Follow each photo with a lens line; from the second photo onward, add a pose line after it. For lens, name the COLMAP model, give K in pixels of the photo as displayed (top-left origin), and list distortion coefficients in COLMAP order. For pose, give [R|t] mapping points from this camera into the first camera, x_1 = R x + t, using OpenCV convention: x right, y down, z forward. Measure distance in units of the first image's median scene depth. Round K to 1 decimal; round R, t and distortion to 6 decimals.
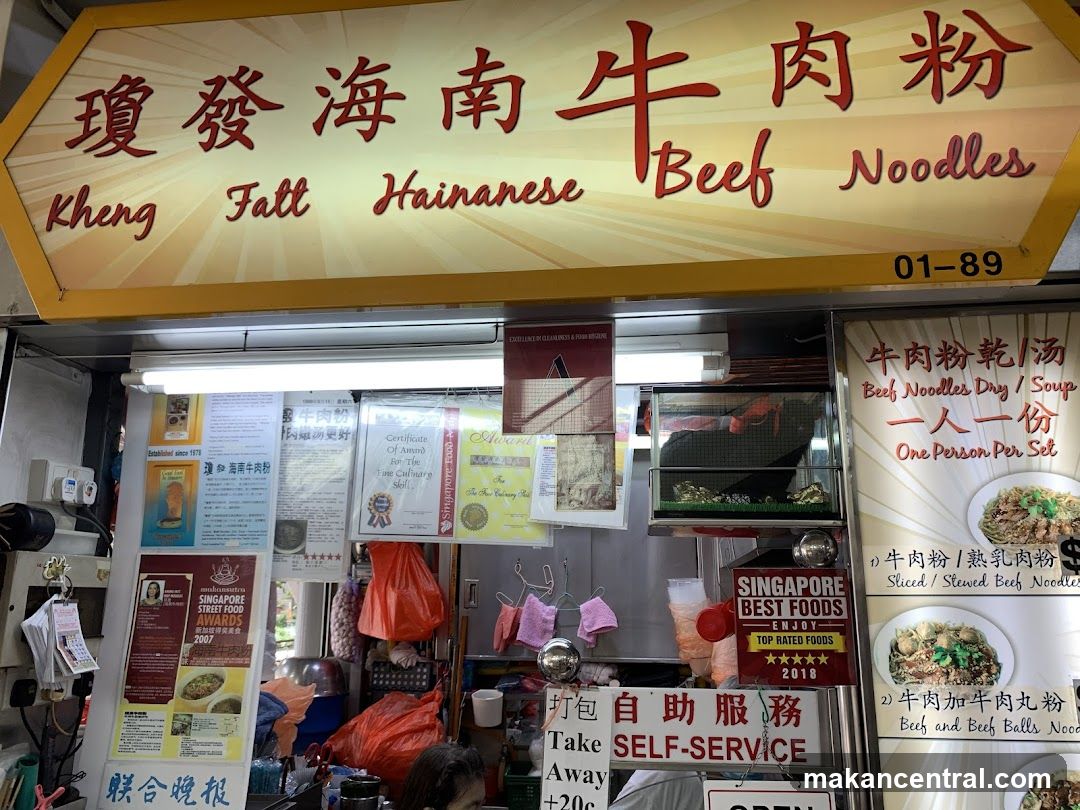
lens RADIAL K [[849.3, 0, 532.0], [0, 849.3, 419.9], [0, 0, 1]] dist [0.033972, -0.032003]
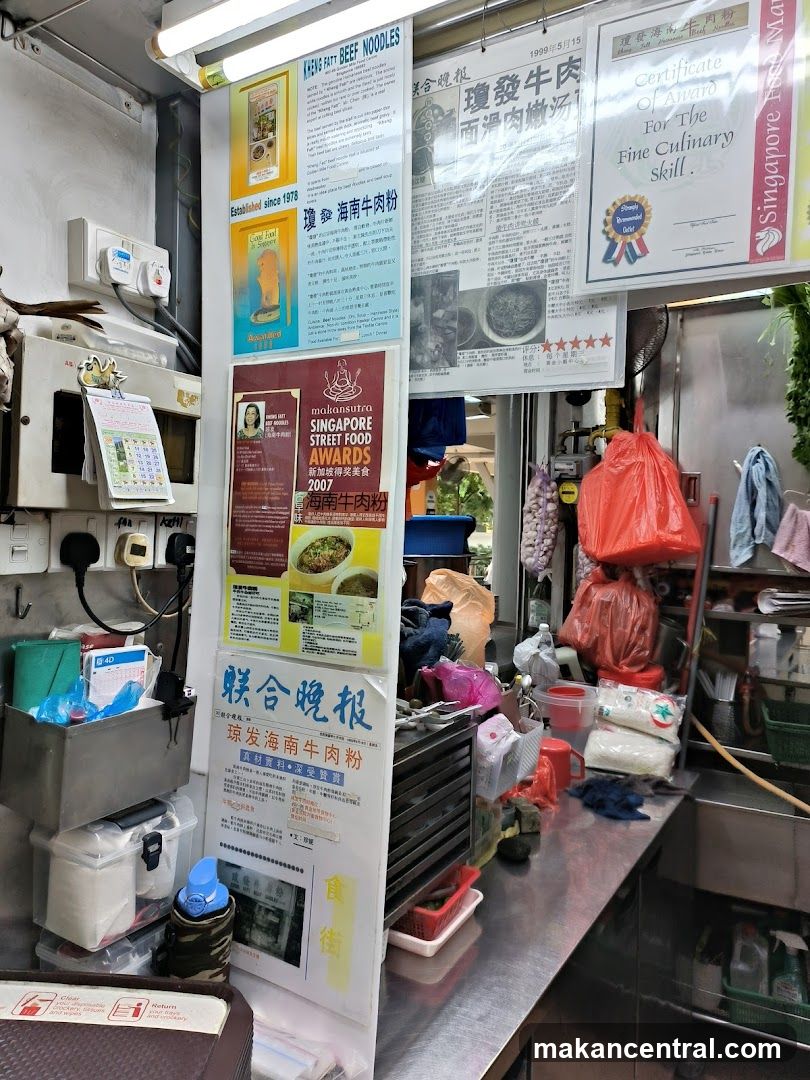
lens RADIAL K [[780.7, 0, 401.7], [0, 780.7, 501.9], [0, 0, 1]] dist [0.061596, 0.000401]
pose [[0.925809, 0.010836, -0.377837, -0.126317], [0.064750, 0.980268, 0.186767, 0.202250], [0.372405, -0.197376, 0.906839, 0.600104]]
